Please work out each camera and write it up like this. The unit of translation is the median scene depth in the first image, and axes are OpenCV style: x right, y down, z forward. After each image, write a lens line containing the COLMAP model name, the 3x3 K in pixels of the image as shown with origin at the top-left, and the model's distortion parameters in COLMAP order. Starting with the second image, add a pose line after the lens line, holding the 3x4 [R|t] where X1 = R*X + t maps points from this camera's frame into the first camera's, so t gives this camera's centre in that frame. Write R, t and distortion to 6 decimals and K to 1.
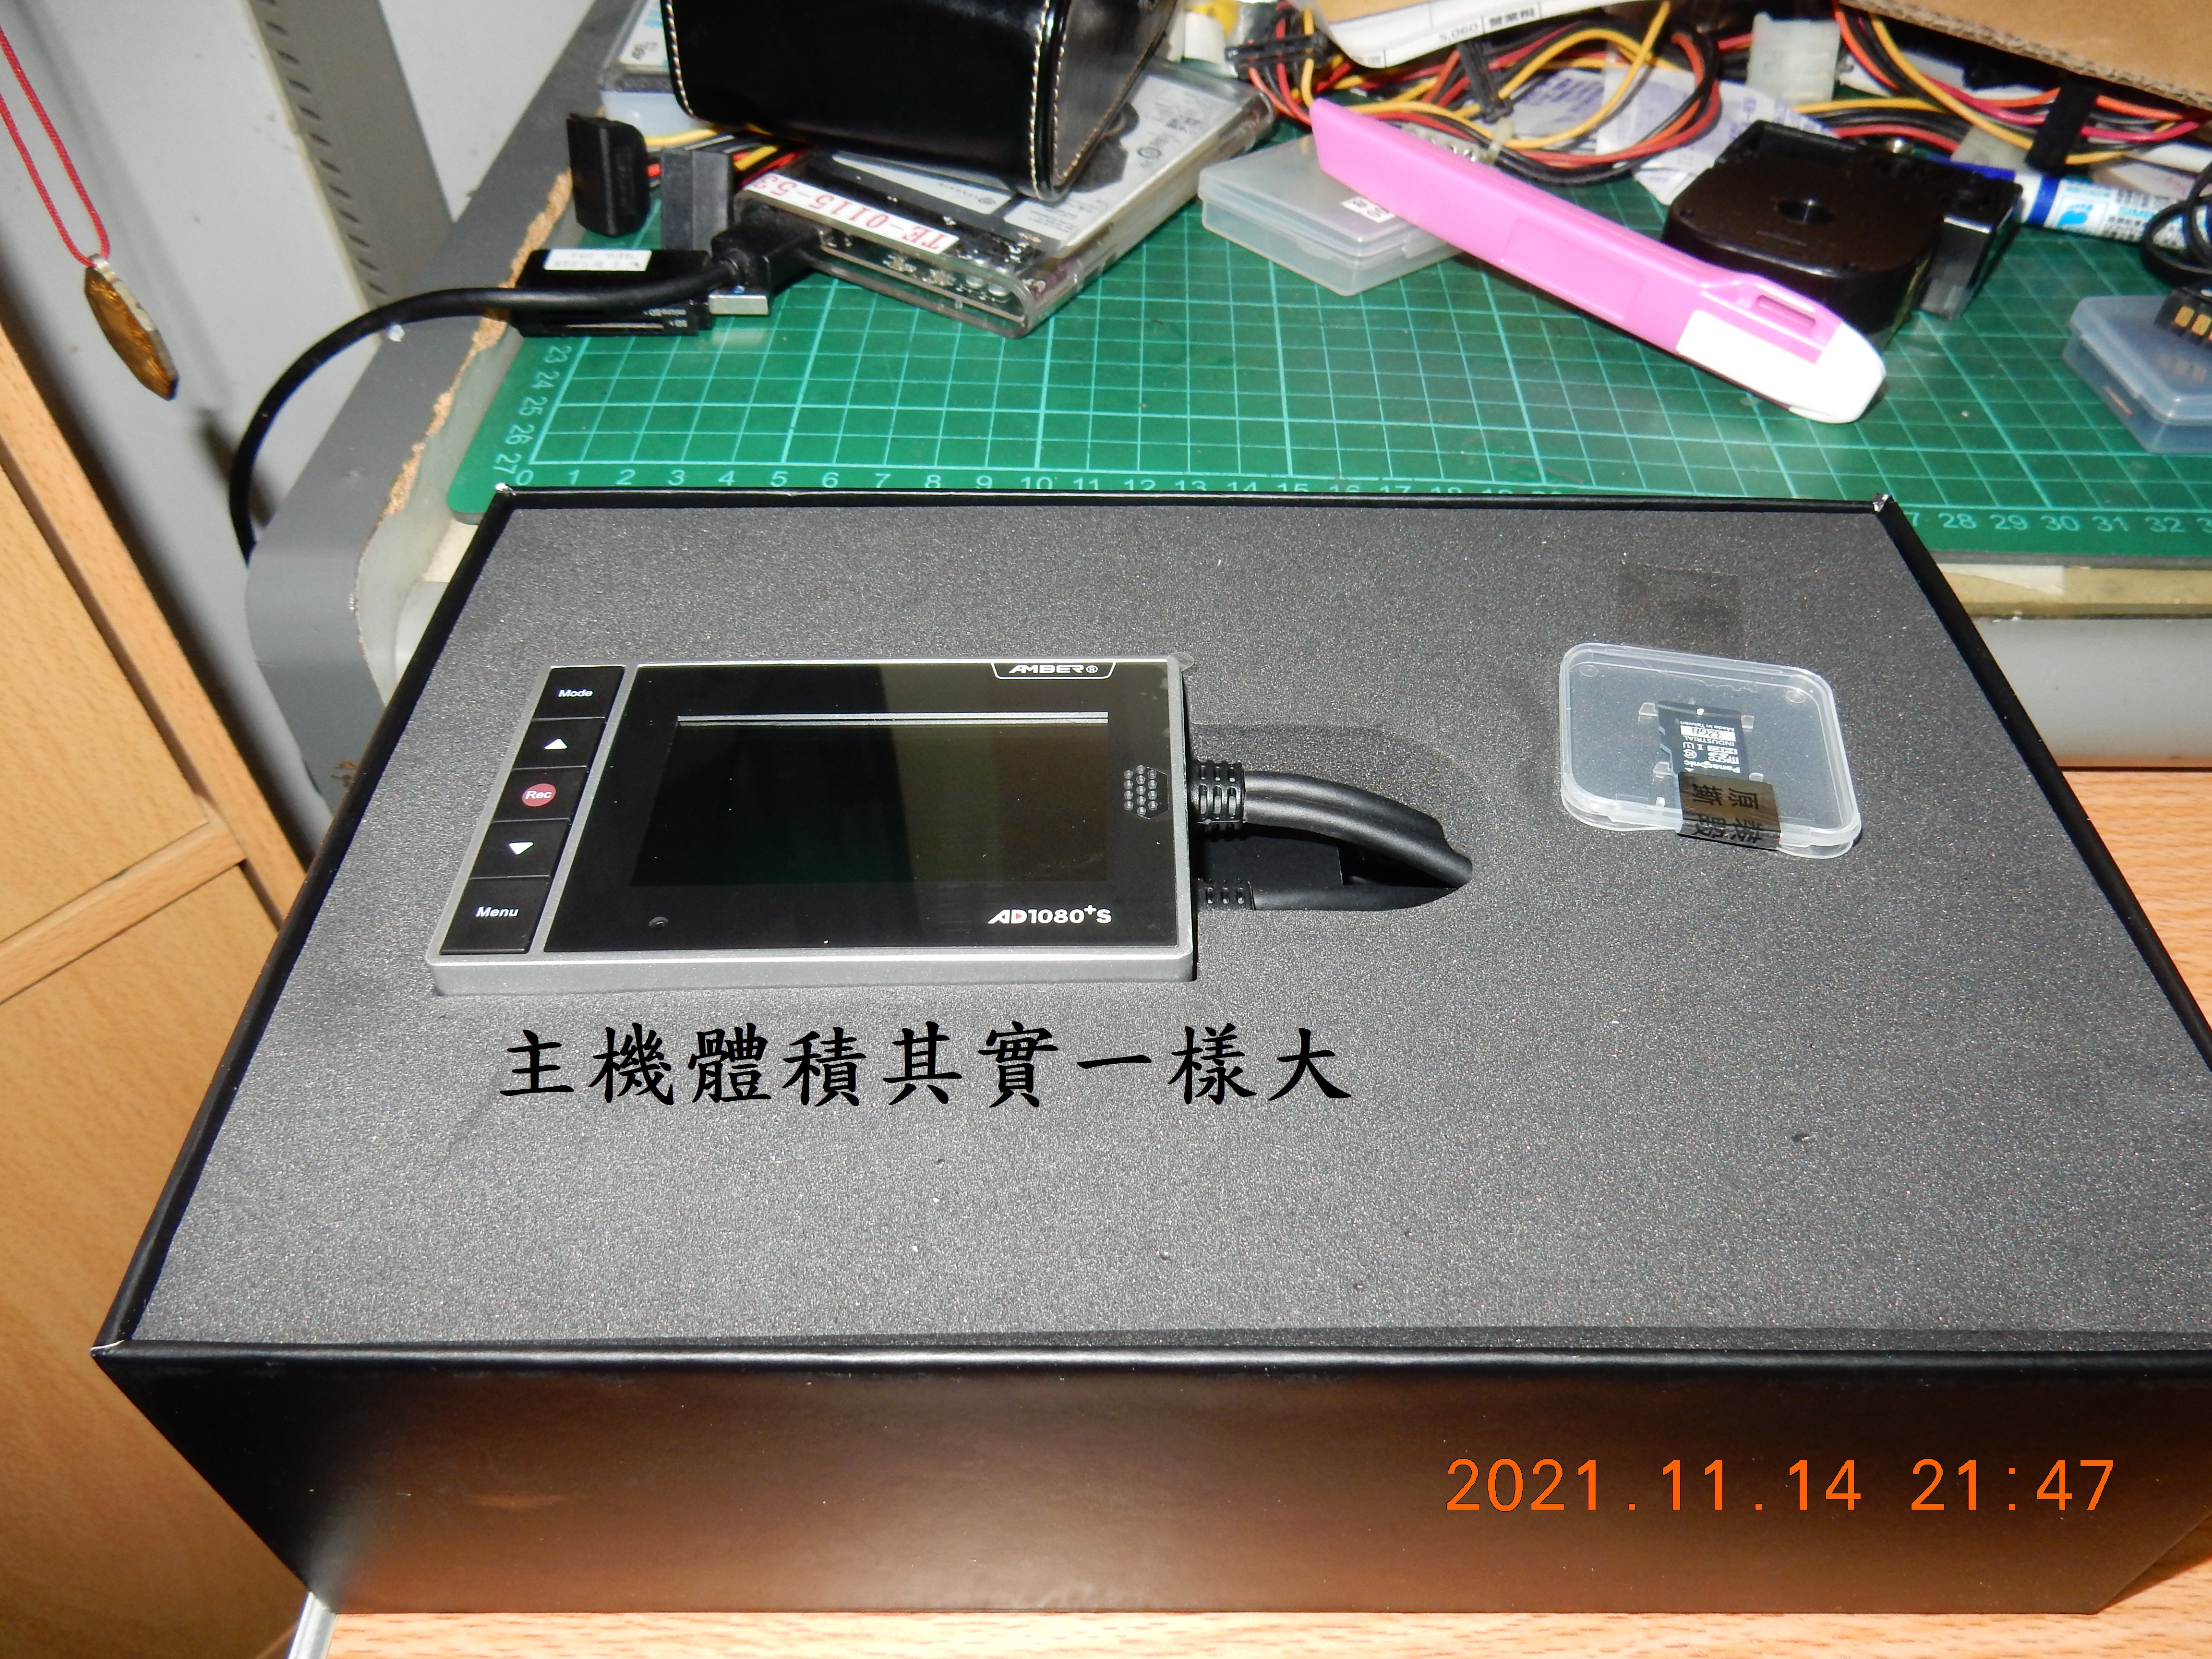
lens RADIAL K [[1632.8, 0, 1082.7], [0, 1632.8, 843.2], [0, 0, 1]] dist [0.014874, -0.017606]
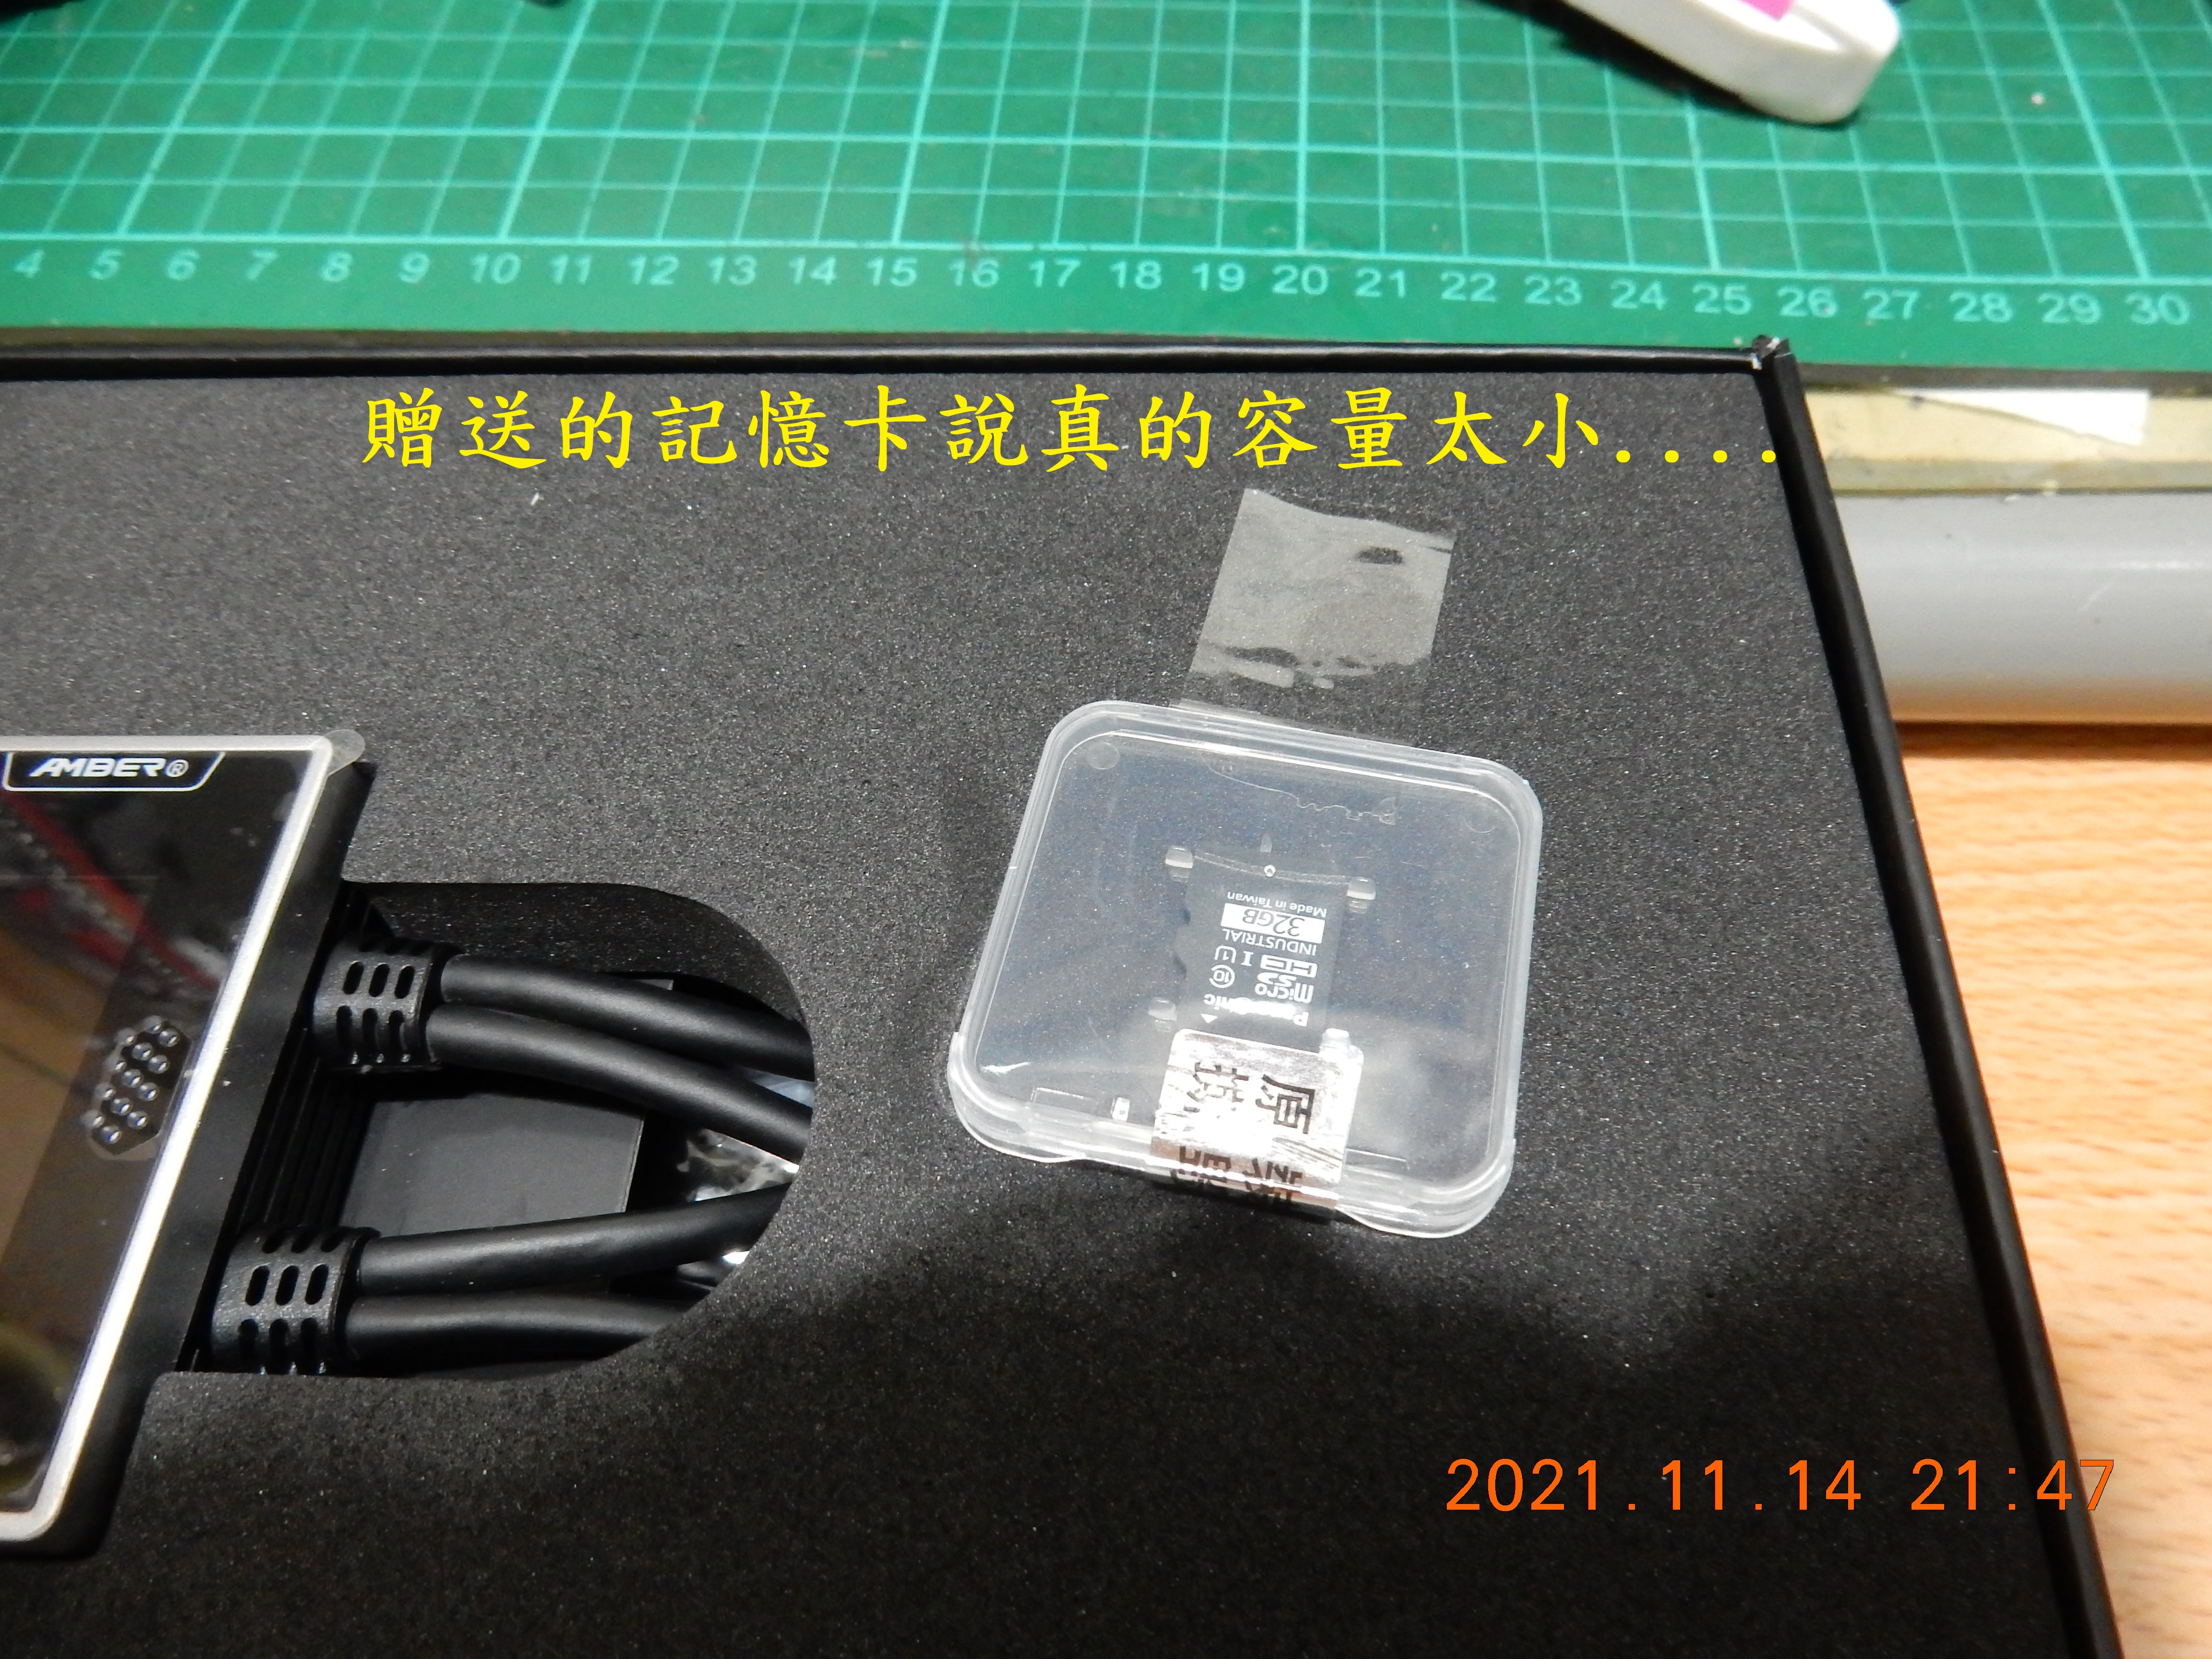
lens RADIAL K [[1632.8, 0, 1105.4], [0, 1632.8, 812.0], [0, 0, 1]] dist [0.014874, -0.017606]
pose [[0.997598, 0.009022, -0.068681, 0.253812], [0.006610, 0.974560, 0.224030, -0.152331], [0.068955, -0.223946, 0.972159, 0.346342]]
